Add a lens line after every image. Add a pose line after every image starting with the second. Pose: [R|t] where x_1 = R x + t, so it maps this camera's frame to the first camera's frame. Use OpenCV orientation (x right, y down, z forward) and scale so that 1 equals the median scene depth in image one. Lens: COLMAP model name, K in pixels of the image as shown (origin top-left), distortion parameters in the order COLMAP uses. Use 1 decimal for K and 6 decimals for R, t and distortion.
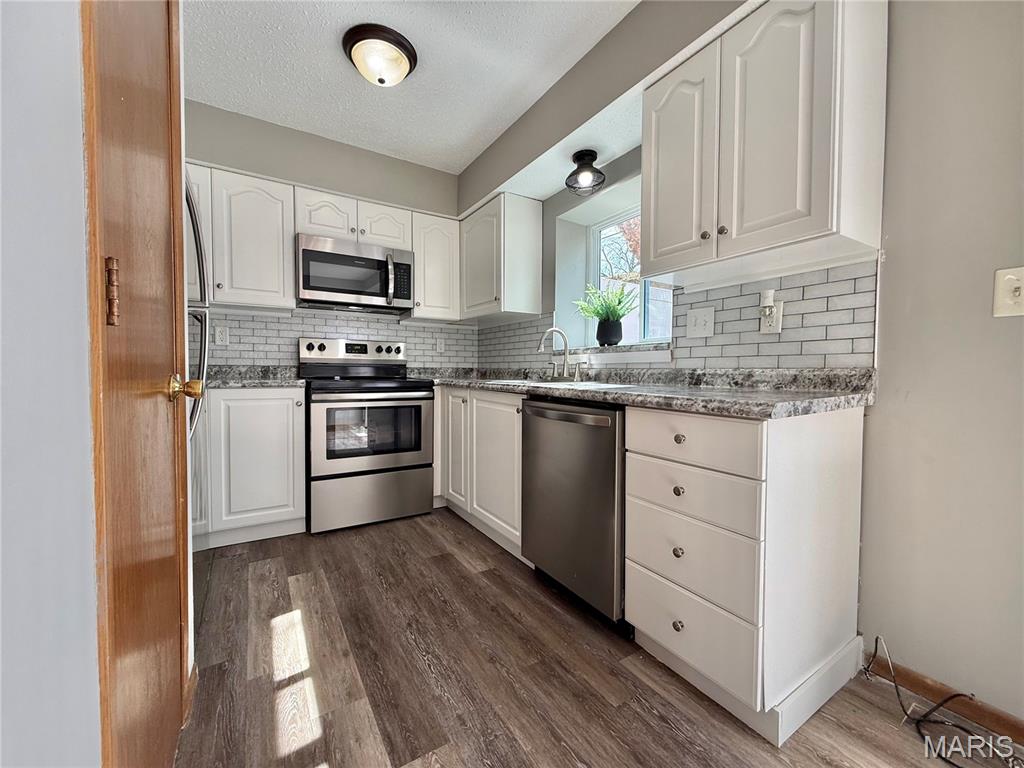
lens RADIAL K [[411.7, 0, 513.3], [0, 411.7, 384.0], [0, 0, 1]] dist [0.014424, -0.000010]
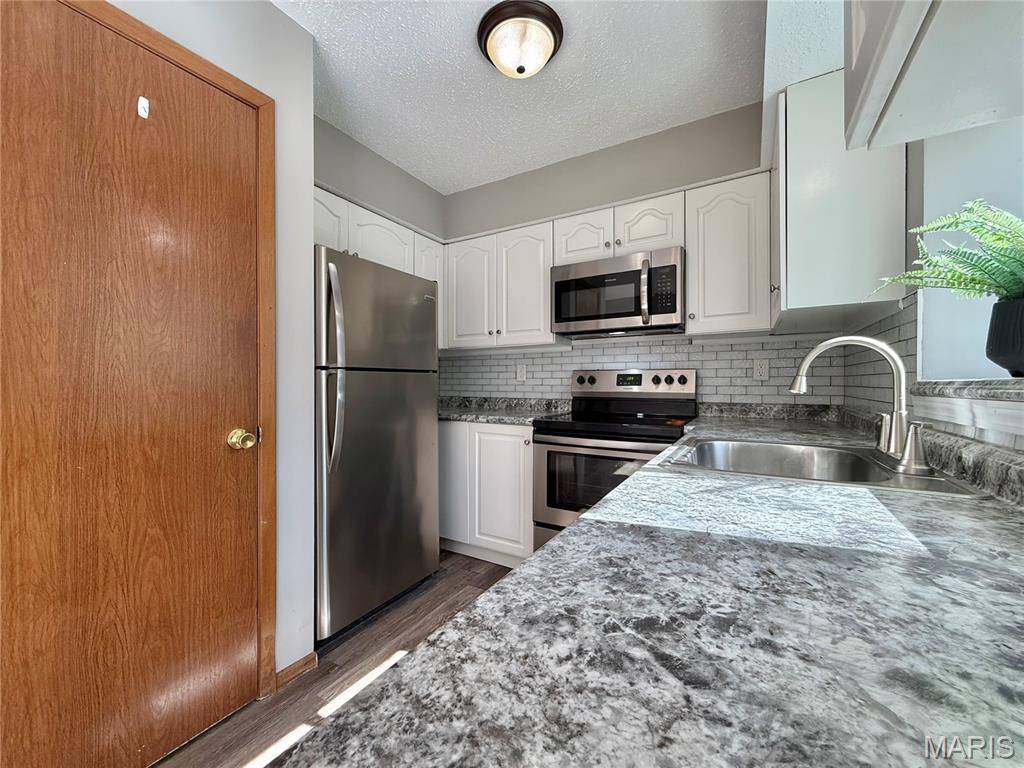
lens RADIAL K [[411.7, 0, 508.2], [0, 411.7, 384.9], [0, 0, 1]] dist [0.014424, -0.000010]
pose [[0.448966, -0.001531, -0.893548, 0.276916], [-0.025056, 0.999584, -0.014302, -0.059935], [0.893198, 0.028810, 0.448740, 0.421706]]
